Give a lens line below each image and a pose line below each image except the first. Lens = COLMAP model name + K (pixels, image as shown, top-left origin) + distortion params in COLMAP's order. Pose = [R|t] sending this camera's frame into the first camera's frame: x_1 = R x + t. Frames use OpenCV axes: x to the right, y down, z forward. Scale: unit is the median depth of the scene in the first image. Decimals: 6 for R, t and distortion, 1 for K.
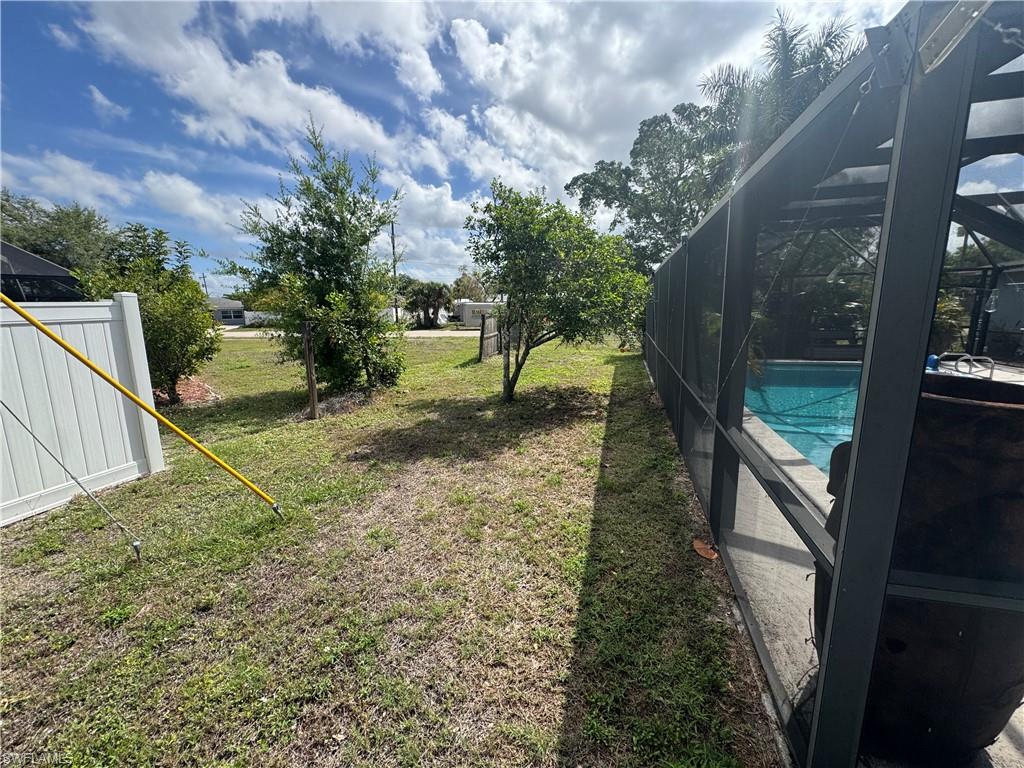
lens RADIAL K [[407.6, 0, 509.8], [0, 407.6, 379.8], [0, 0, 1]] dist [0.000634, 0.000139]
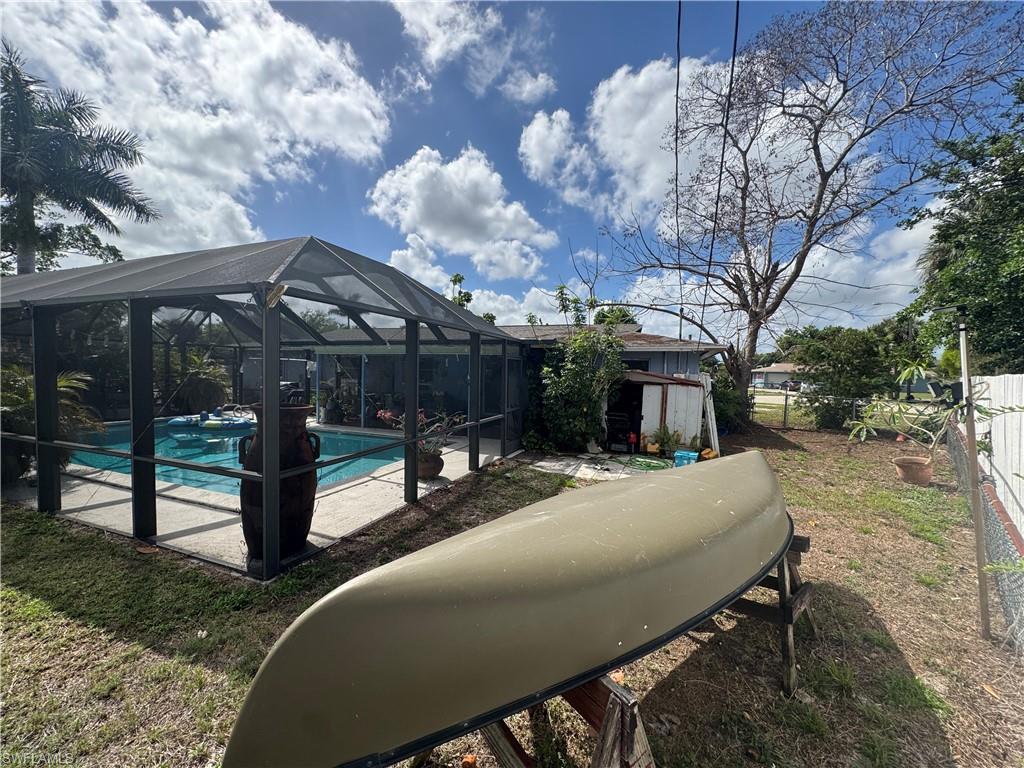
lens RADIAL K [[407.6, 0, 516.5], [0, 407.6, 378.2], [0, 0, 1]] dist [0.000634, 0.000139]
pose [[0.092939, -0.000497, 0.995672, -0.285720], [0.156755, 0.987536, -0.014139, 0.025384], [-0.983255, 0.157390, 0.091859, -0.157419]]
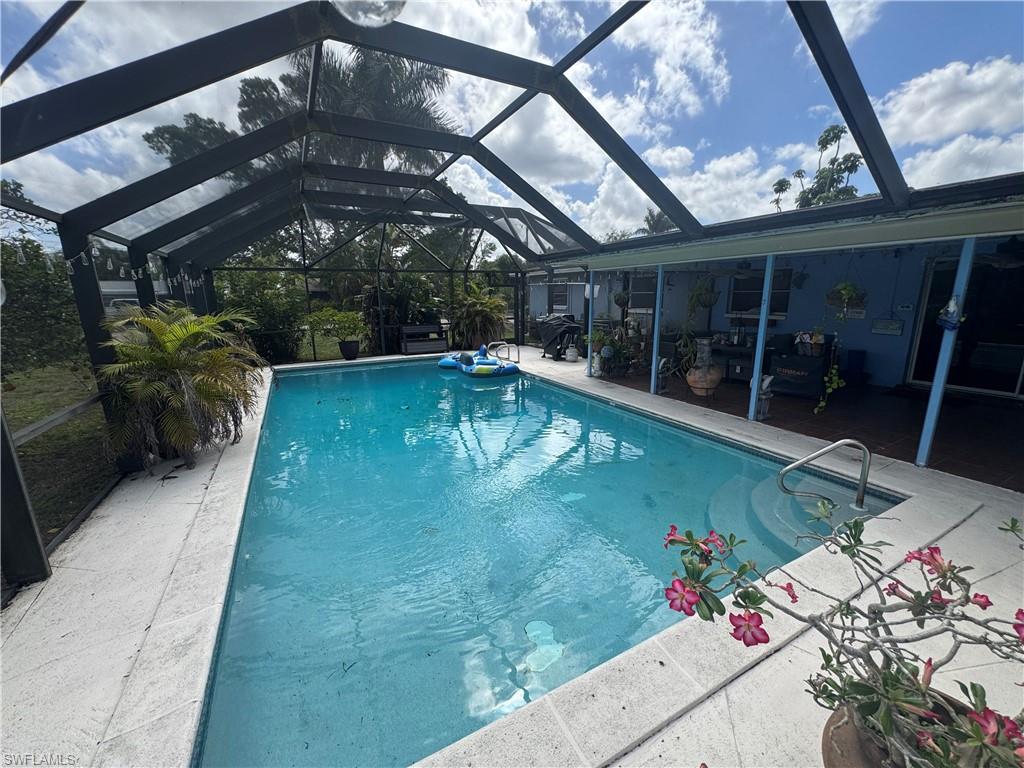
lens RADIAL K [[407.6, 0, 513.0], [0, 407.6, 385.0], [0, 0, 1]] dist [0.000634, 0.000139]
pose [[0.722626, -0.135832, 0.677762, 0.257831], [0.118789, 0.990319, 0.071820, -0.017525], [-0.680956, 0.028611, 0.731765, 0.087743]]
